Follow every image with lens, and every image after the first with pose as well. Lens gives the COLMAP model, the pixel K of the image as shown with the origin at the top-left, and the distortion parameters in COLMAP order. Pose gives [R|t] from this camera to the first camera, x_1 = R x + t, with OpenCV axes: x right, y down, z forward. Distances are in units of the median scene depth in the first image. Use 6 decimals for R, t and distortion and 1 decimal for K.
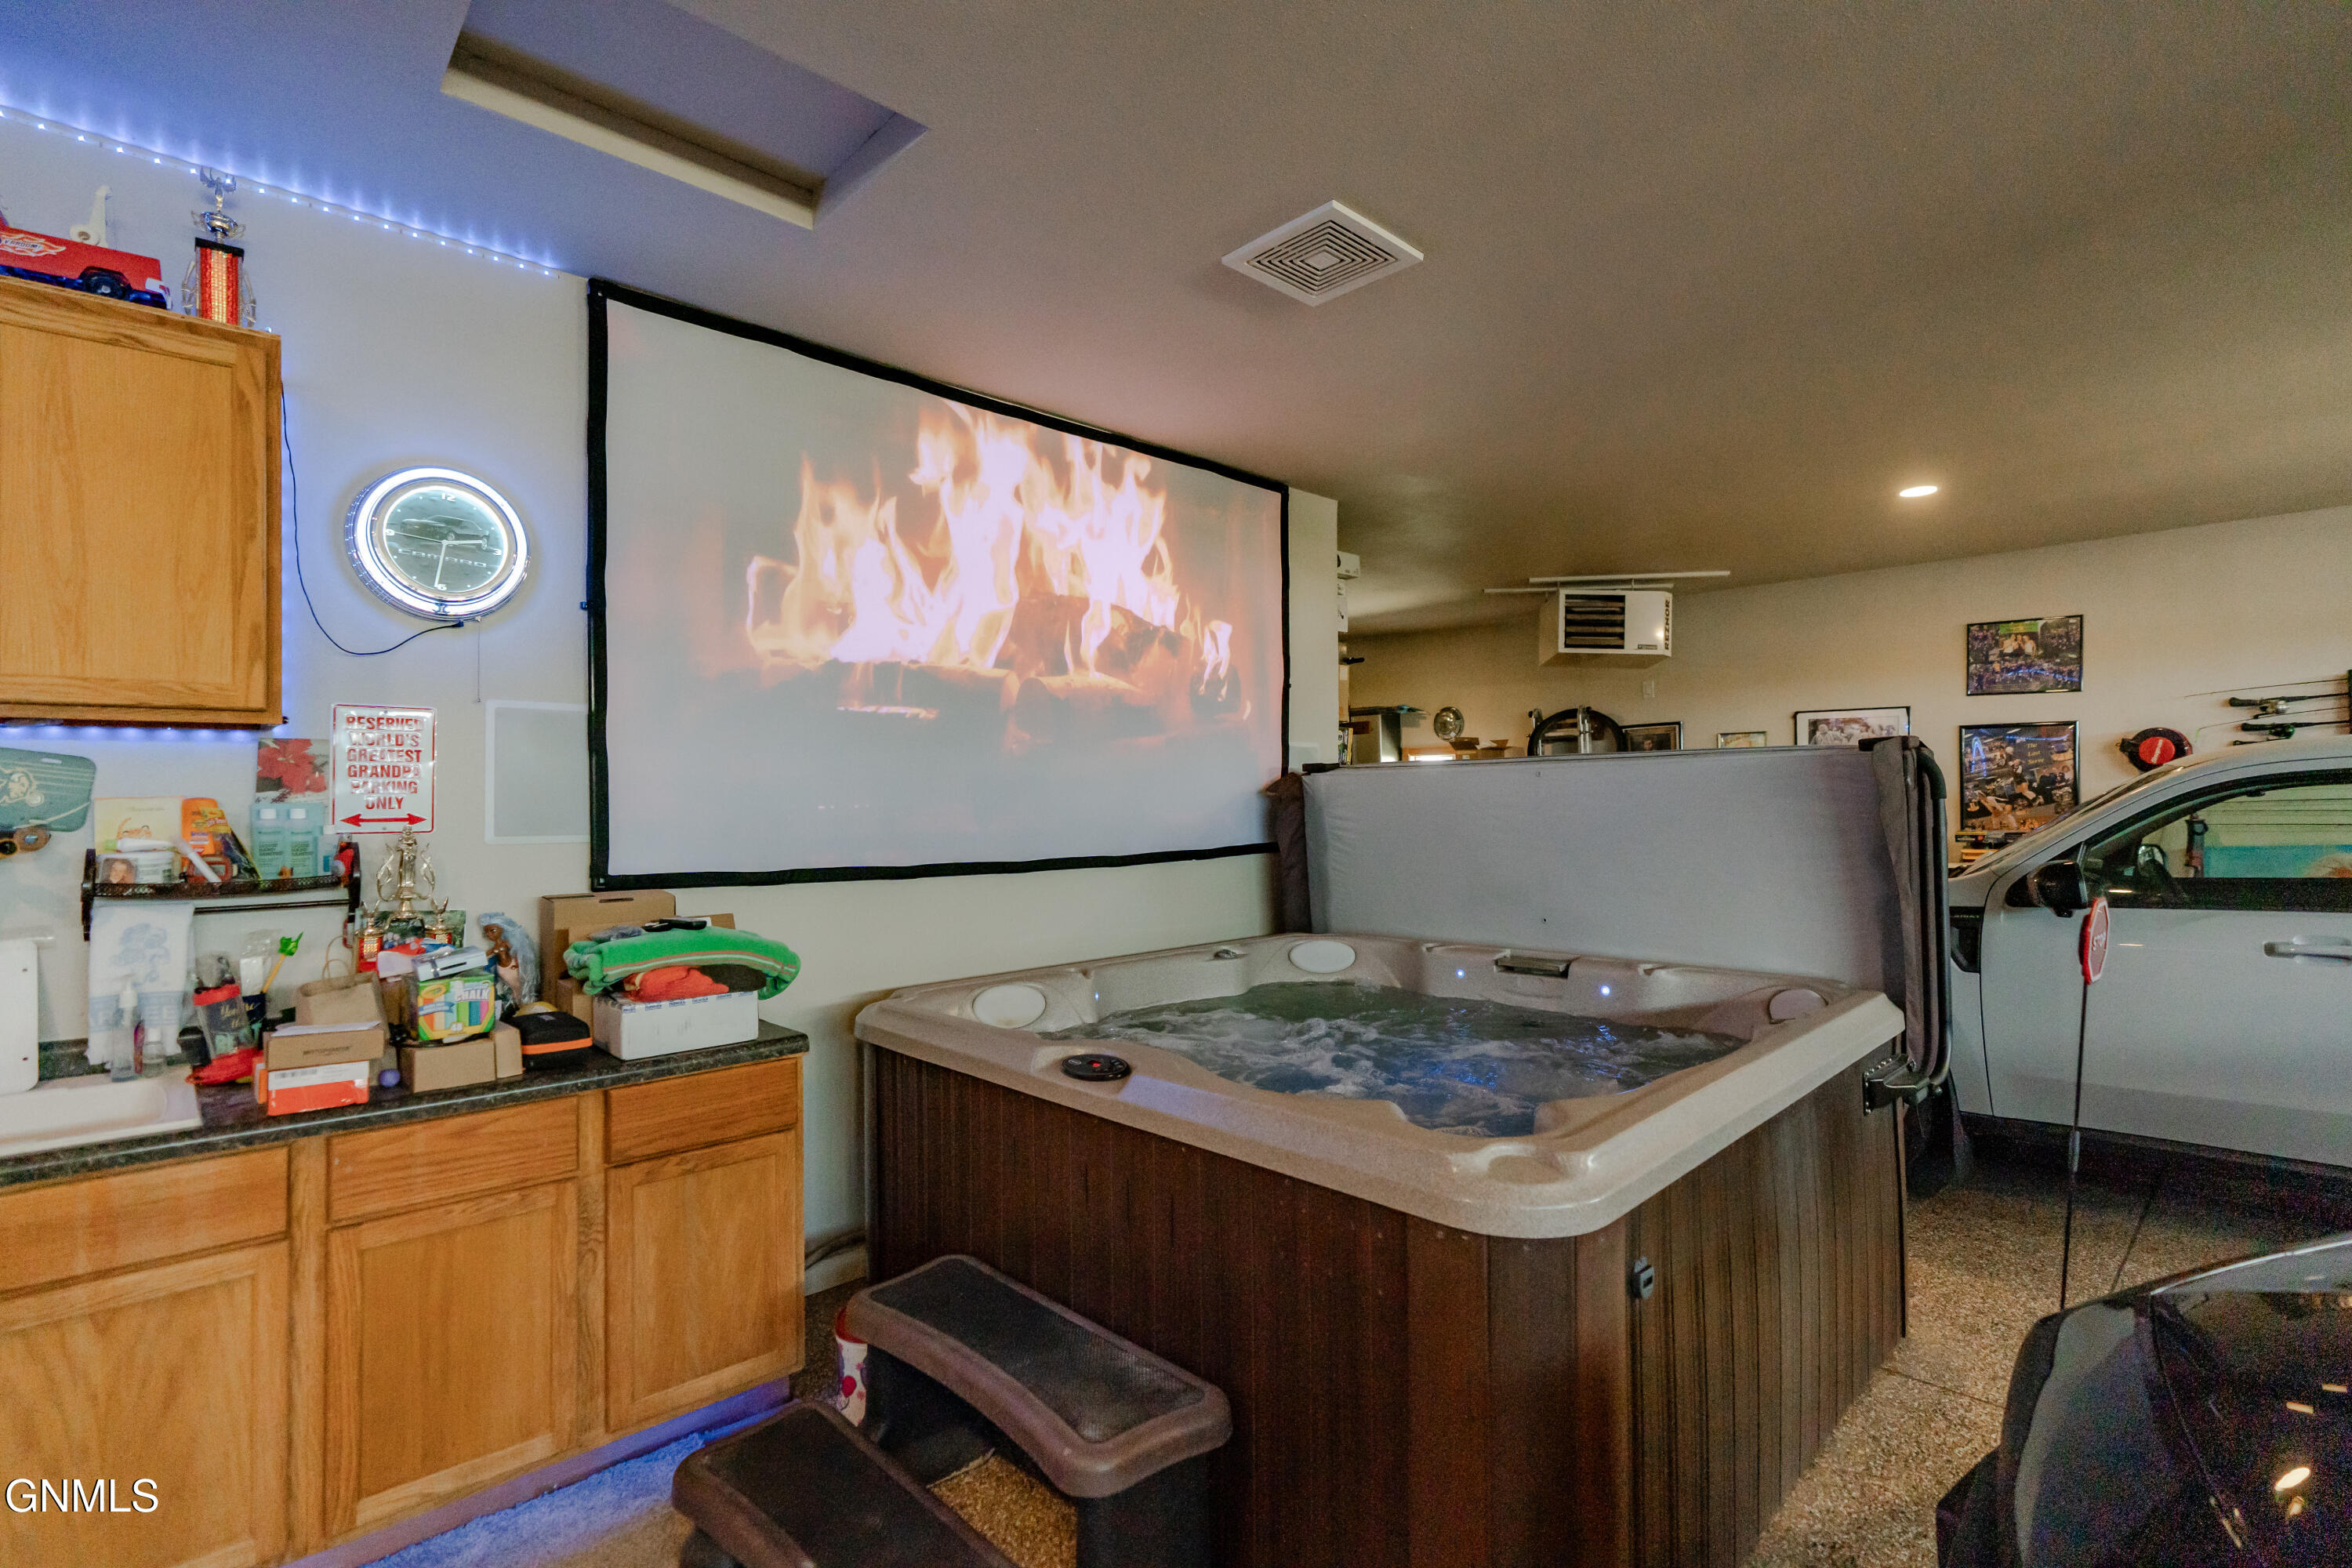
lens RADIAL K [[1080.3, 0, 1177.1], [0, 1080.3, 784.7], [0, 0, 1]] dist [-0.007798, 0.000666]
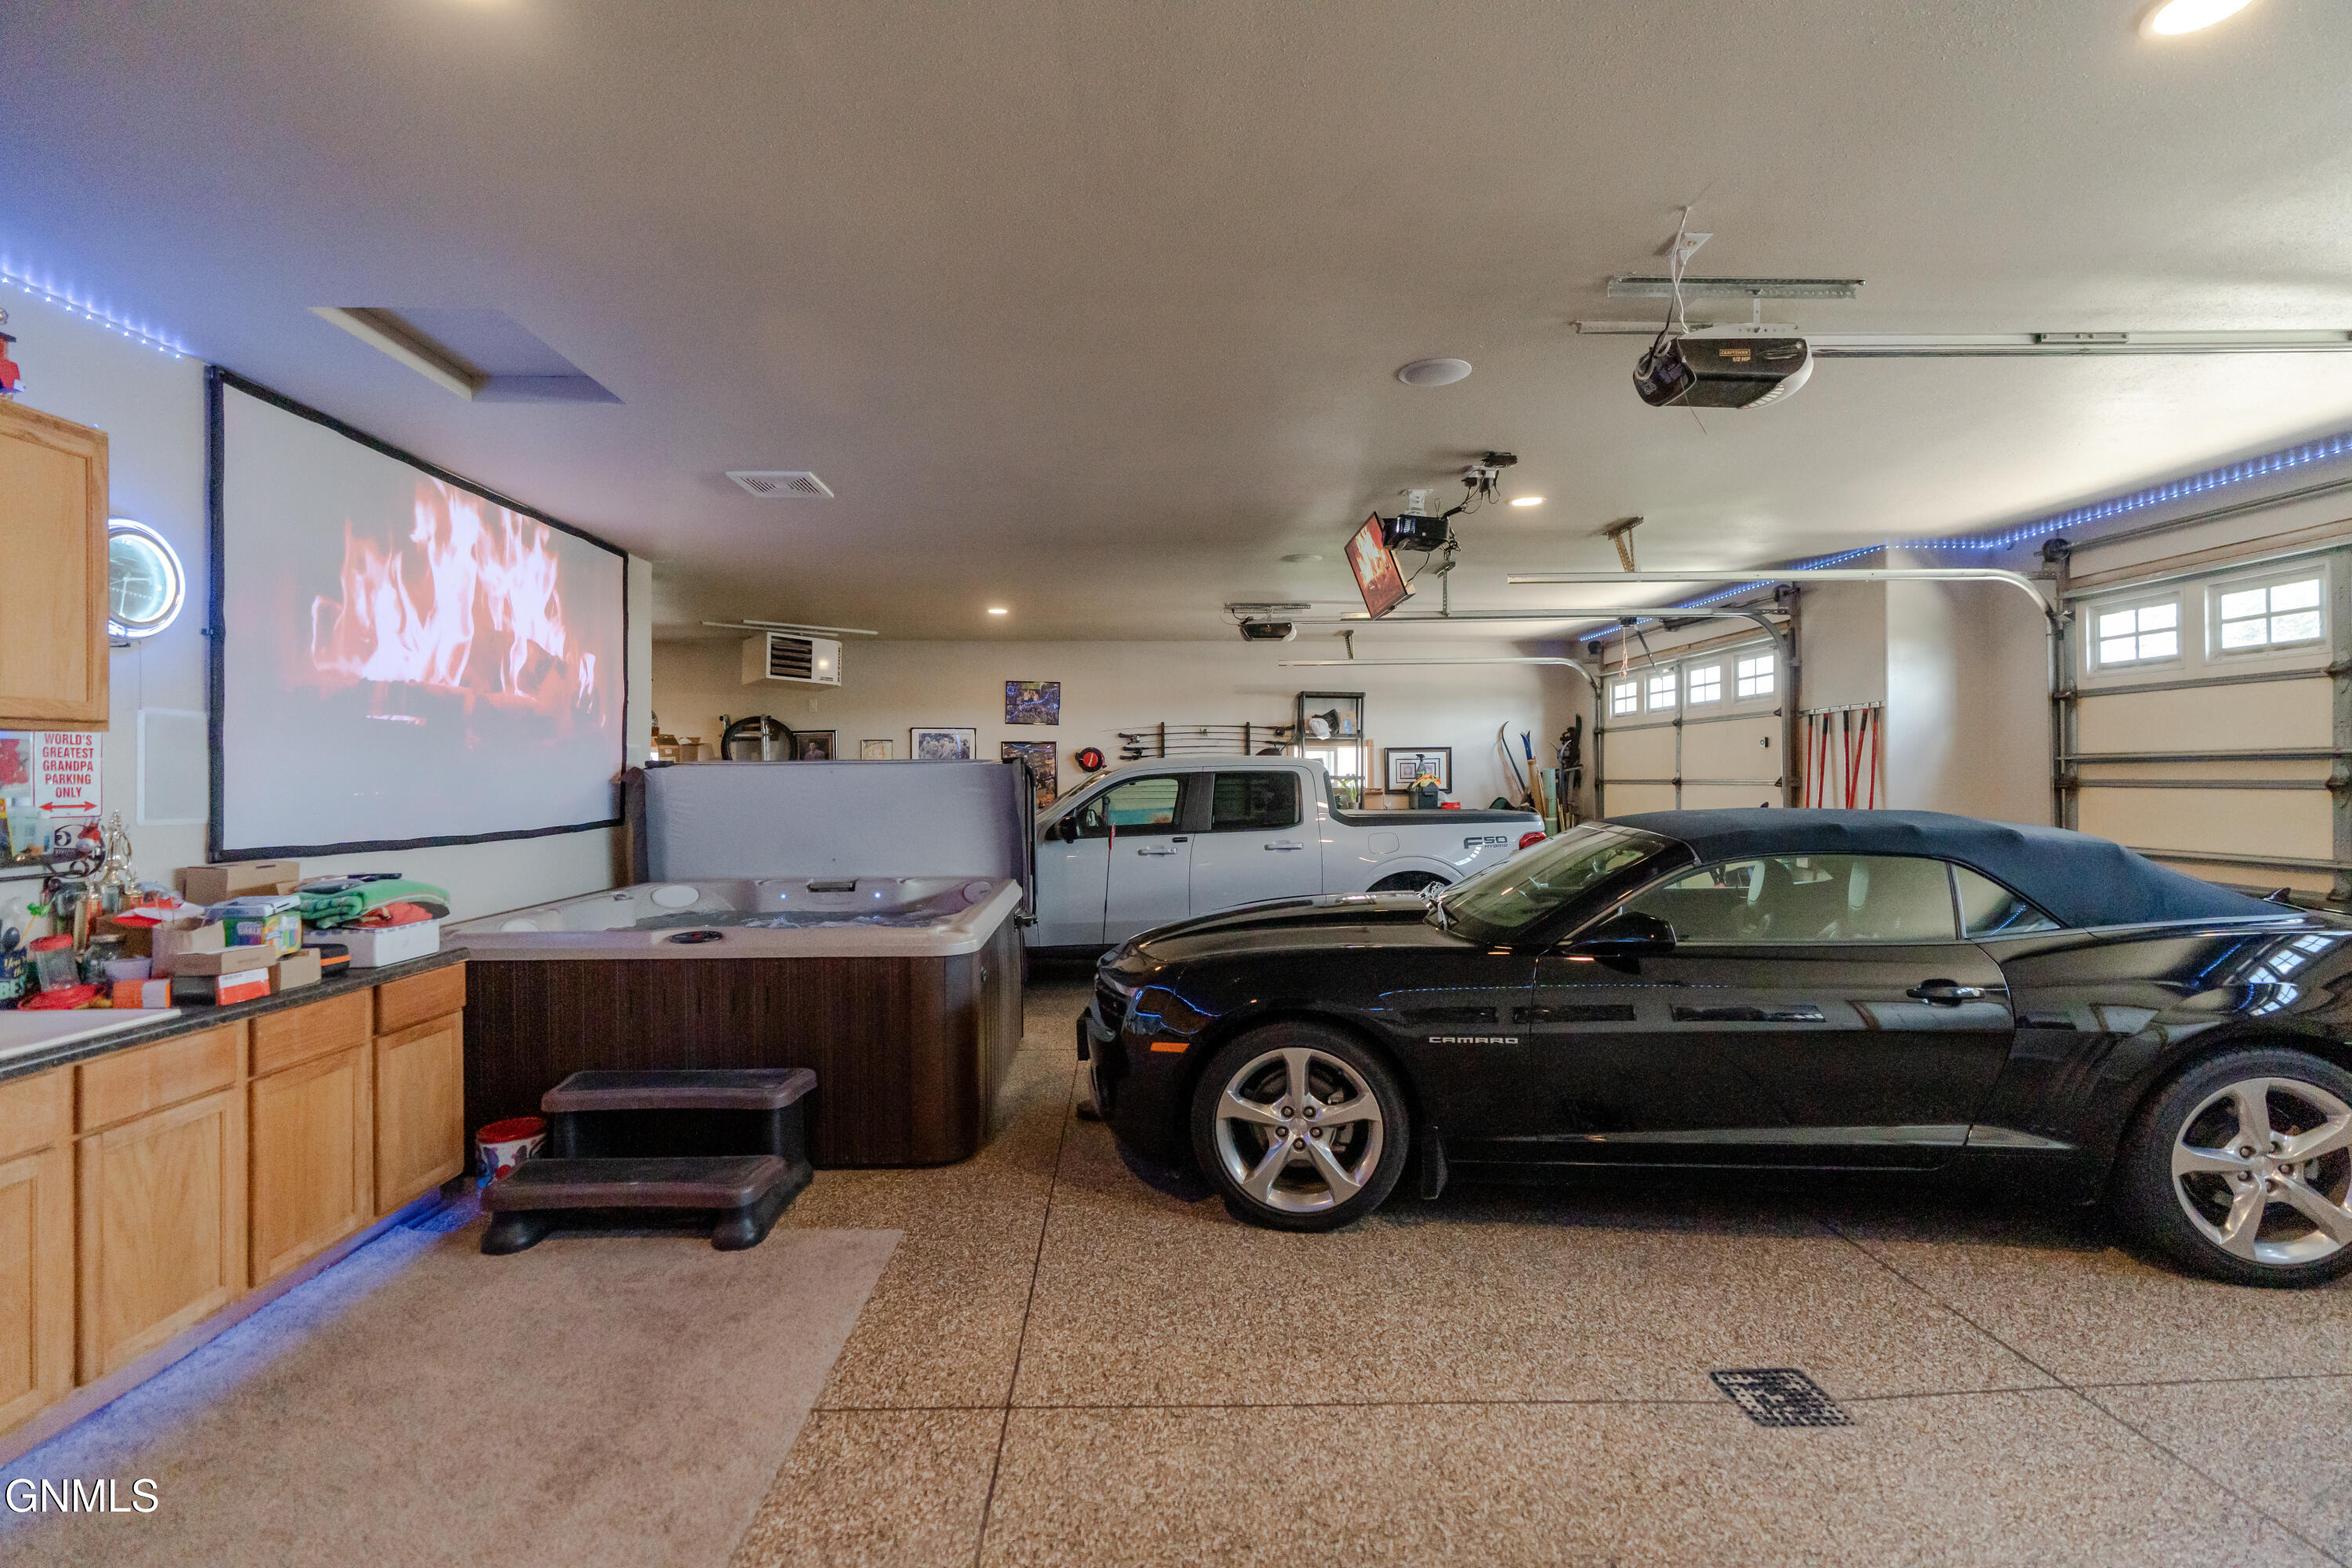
lens RADIAL K [[1058.4, 0, 1185.0], [0, 1058.4, 776.0], [0, 0, 1]] dist [-0.005795, 0.000758]
pose [[0.653569, 0.006832, 0.756837, -0.568854], [-0.011533, 0.999933, 0.000932, -0.011917], [-0.756779, -0.009338, 0.653604, -0.496829]]
